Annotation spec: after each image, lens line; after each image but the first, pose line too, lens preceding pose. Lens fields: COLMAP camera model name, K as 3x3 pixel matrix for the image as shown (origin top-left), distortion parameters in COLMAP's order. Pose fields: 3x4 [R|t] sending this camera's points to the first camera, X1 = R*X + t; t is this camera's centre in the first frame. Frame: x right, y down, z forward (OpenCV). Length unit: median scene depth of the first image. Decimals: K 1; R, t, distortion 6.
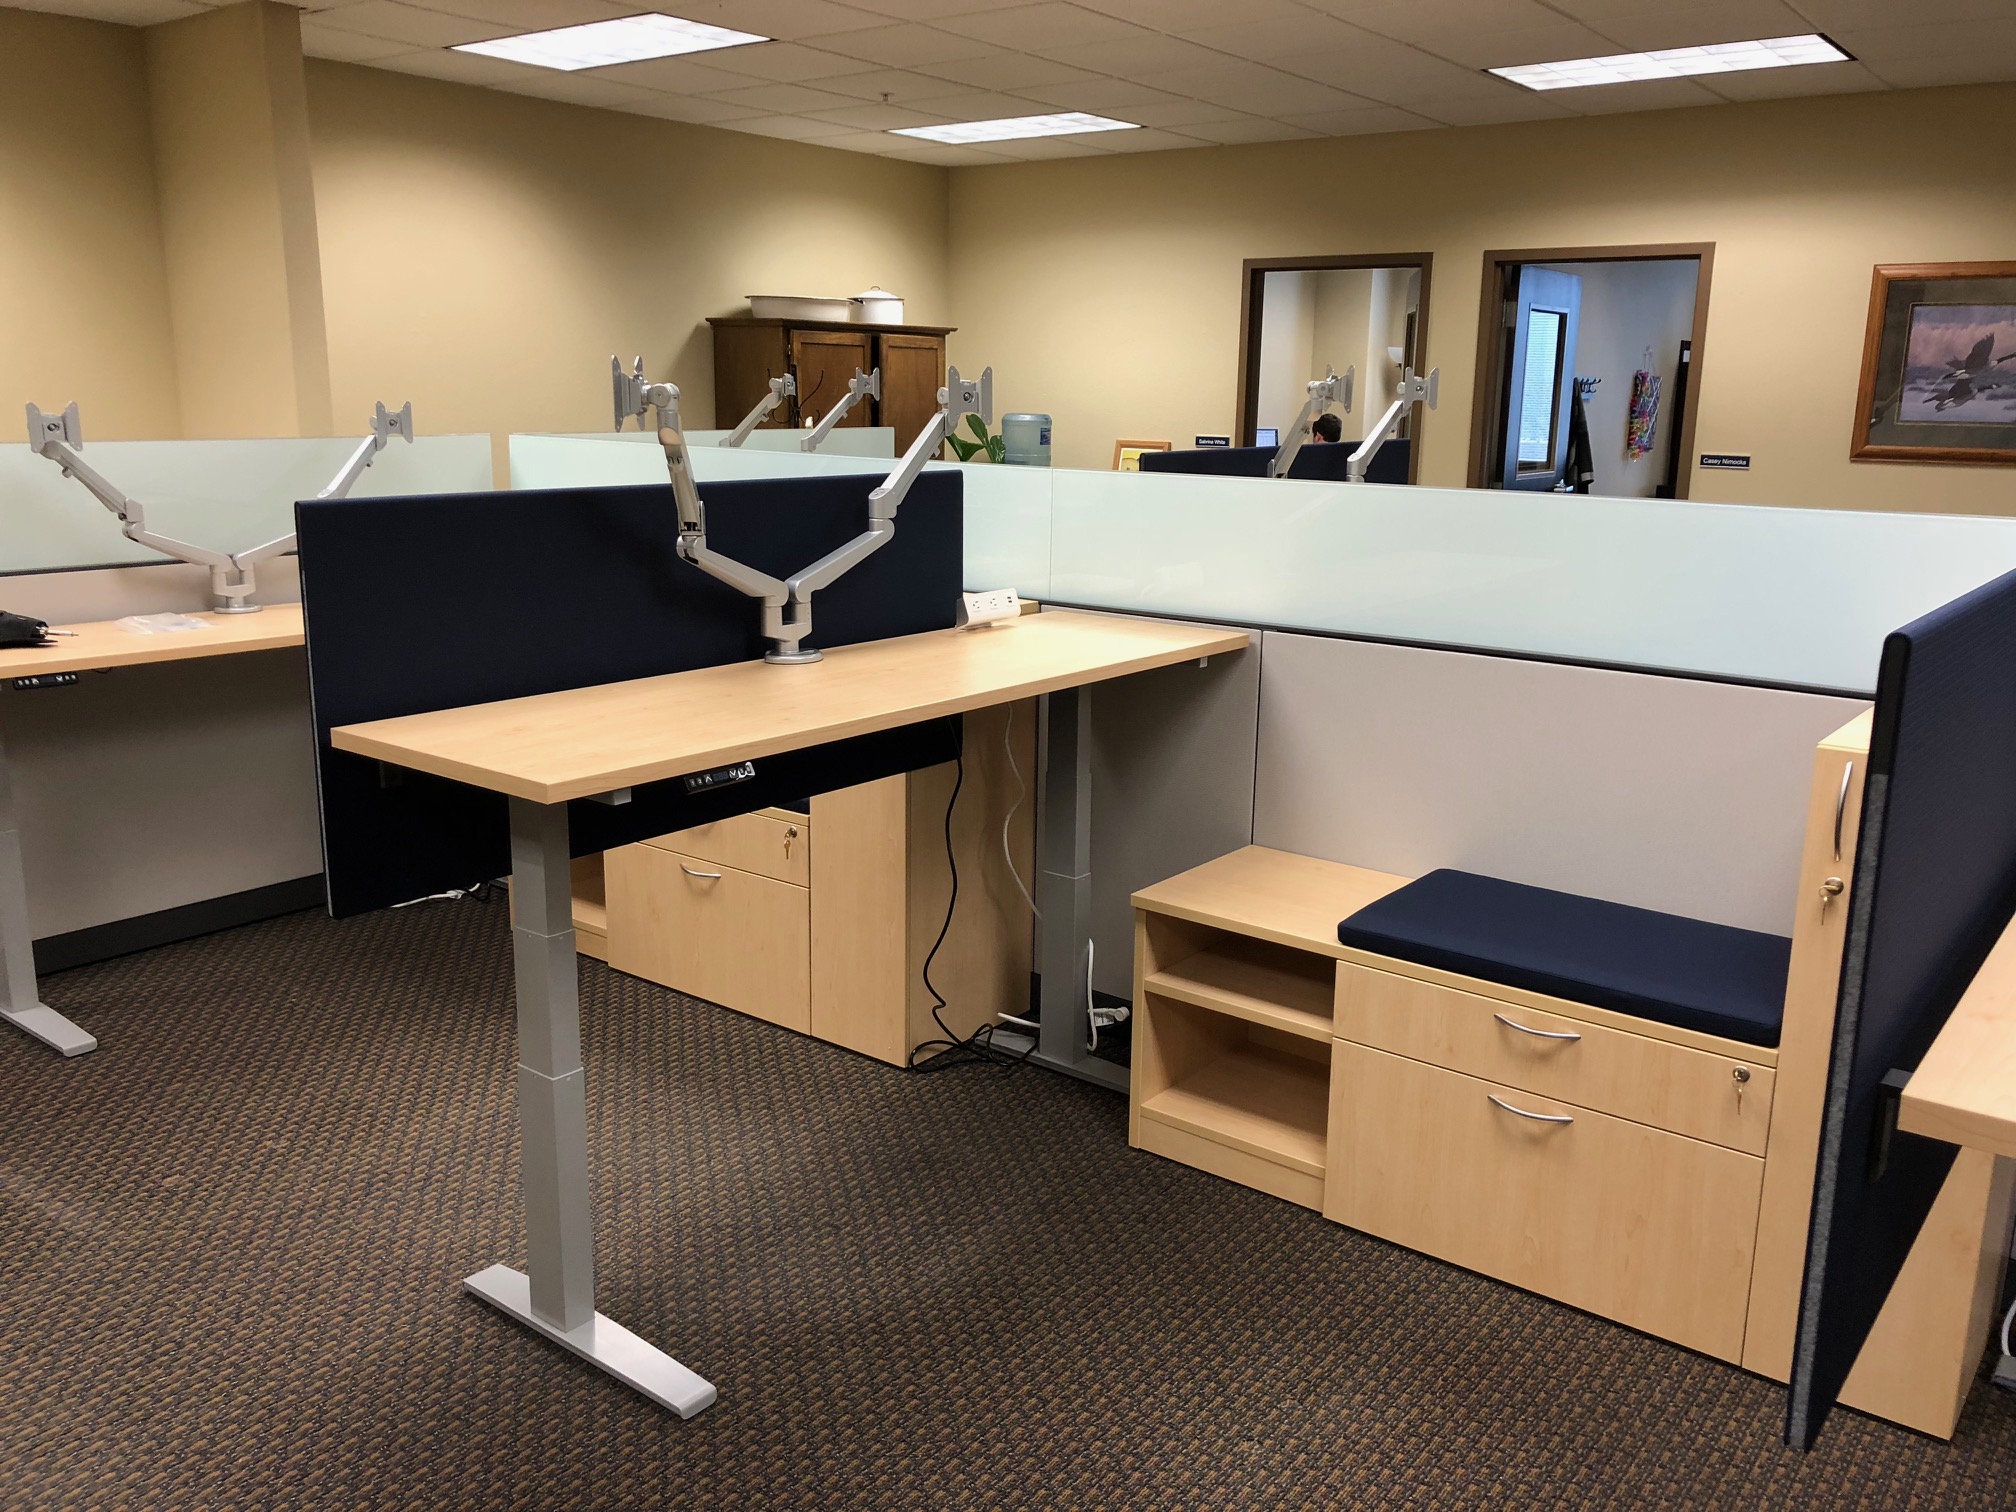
lens RADIAL K [[1635.0, 0, 1012.2], [0, 1635.0, 752.7], [0, 0, 1]] dist [0.037037, -0.026758]
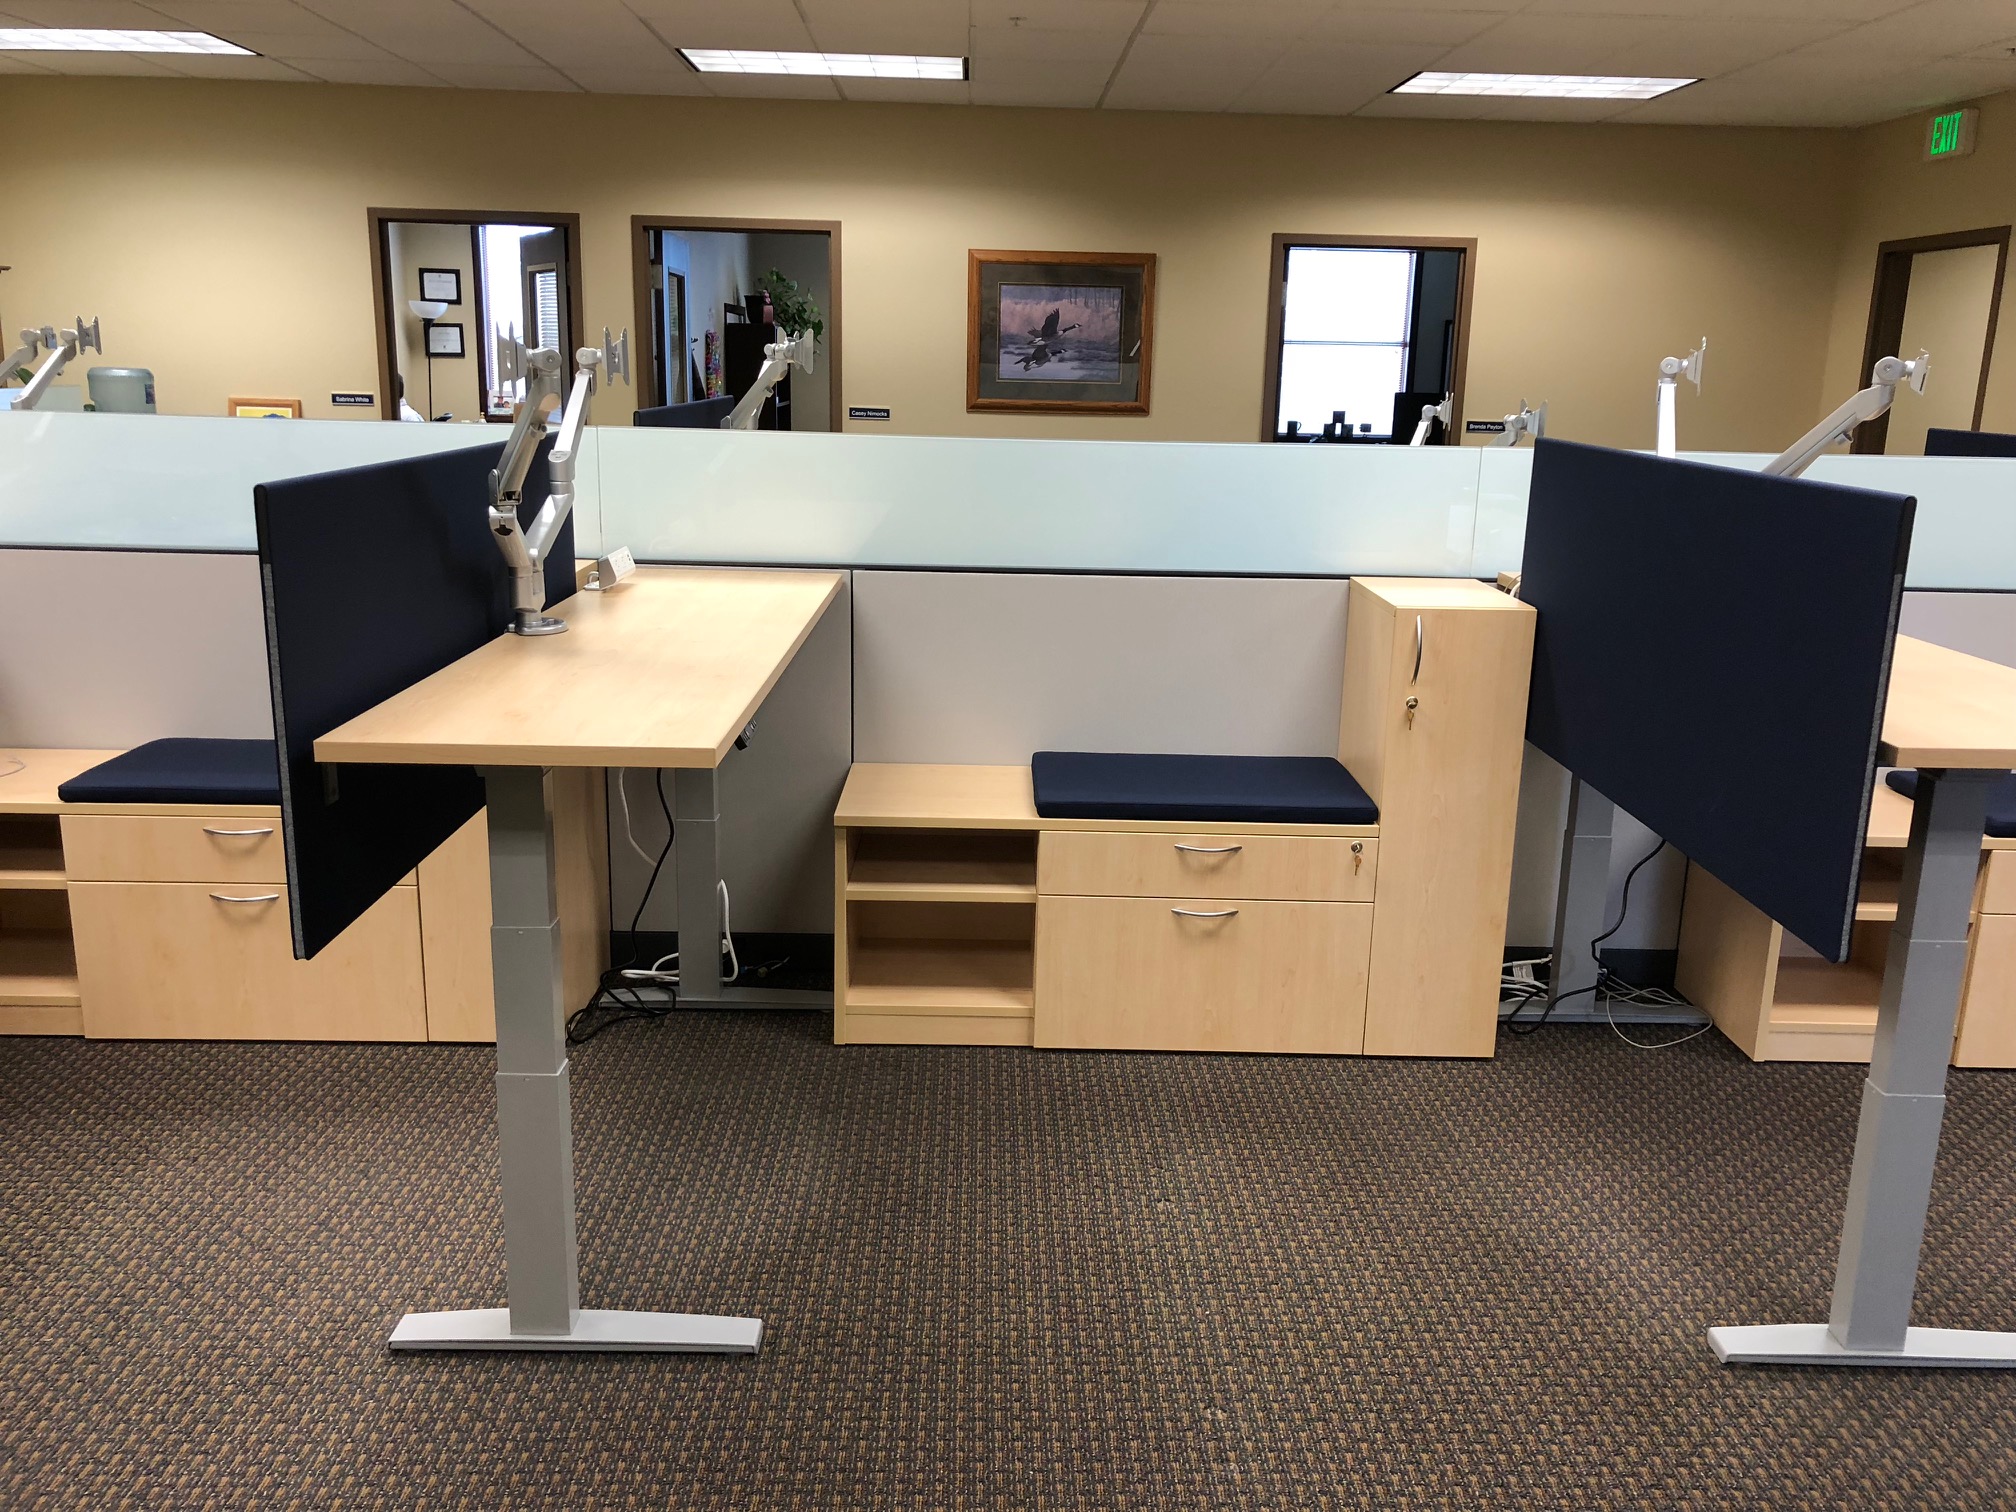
lens RADIAL K [[1642.4, 0, 1033.3], [0, 1642.4, 747.8], [0, 0, 1]] dist [0.034180, -0.017773]
pose [[0.773967, -0.143590, 0.616731, -0.252362], [0.128976, 0.989281, 0.068470, -0.008477], [-0.619952, 0.026550, 0.784191, 0.024838]]
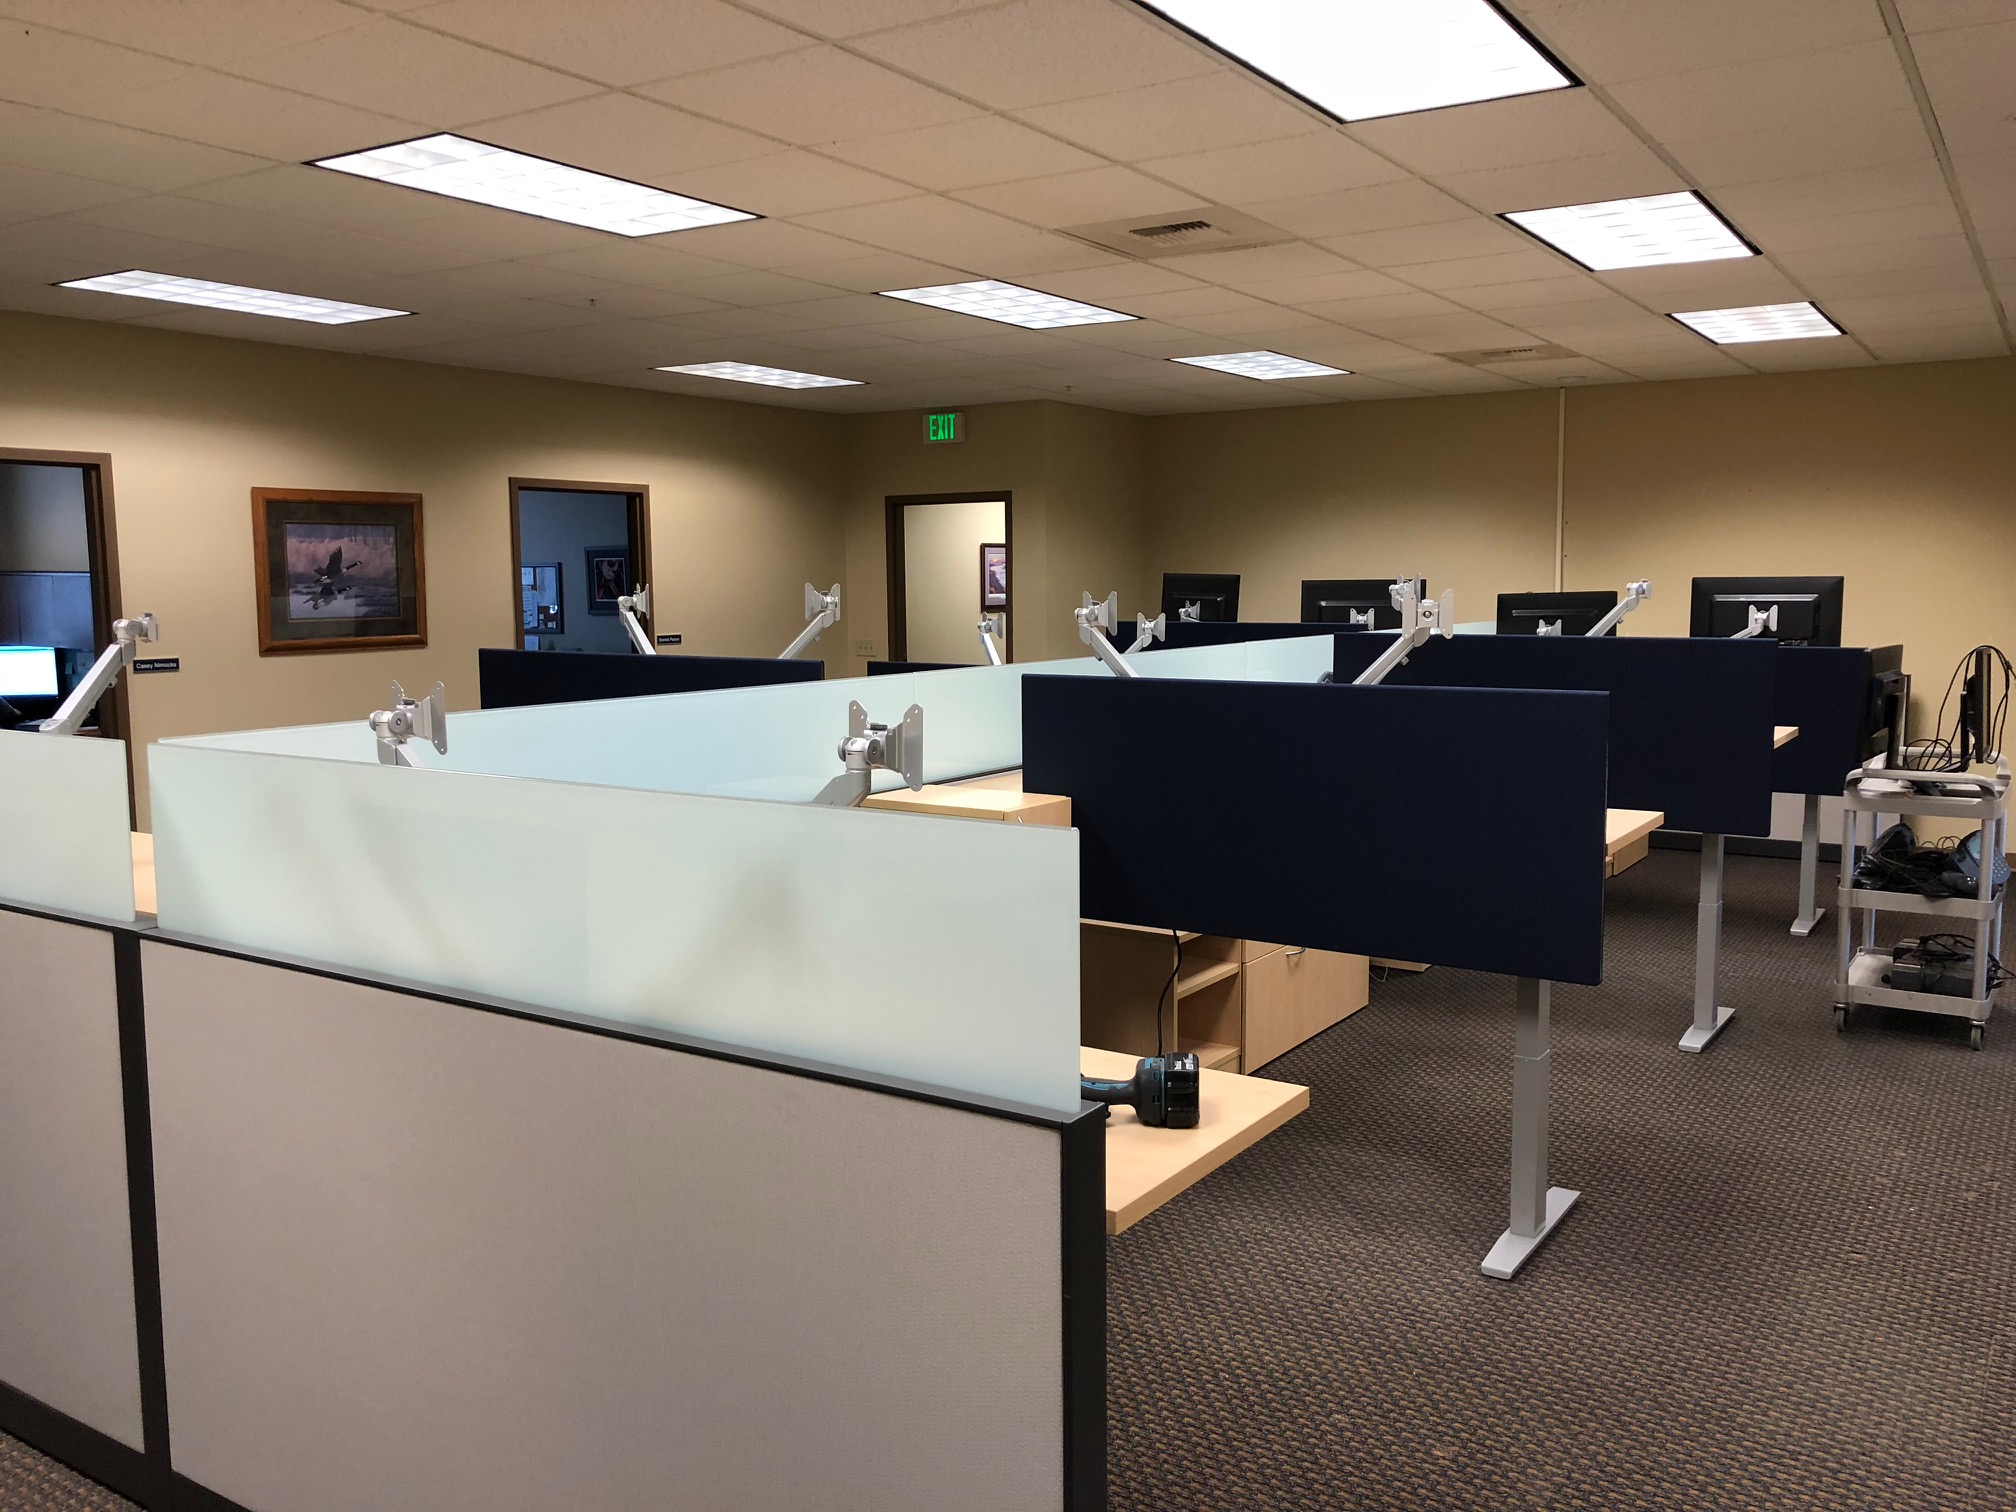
lens RADIAL K [[1635.0, 0, 1012.2], [0, 1635.0, 752.7], [0, 0, 1]] dist [0.037037, -0.026758]
pose [[-0.081761, -0.121136, 0.989263, -0.696731], [0.230243, 0.963441, 0.137003, -0.157069], [-0.969692, 0.238972, -0.050881, 0.606330]]
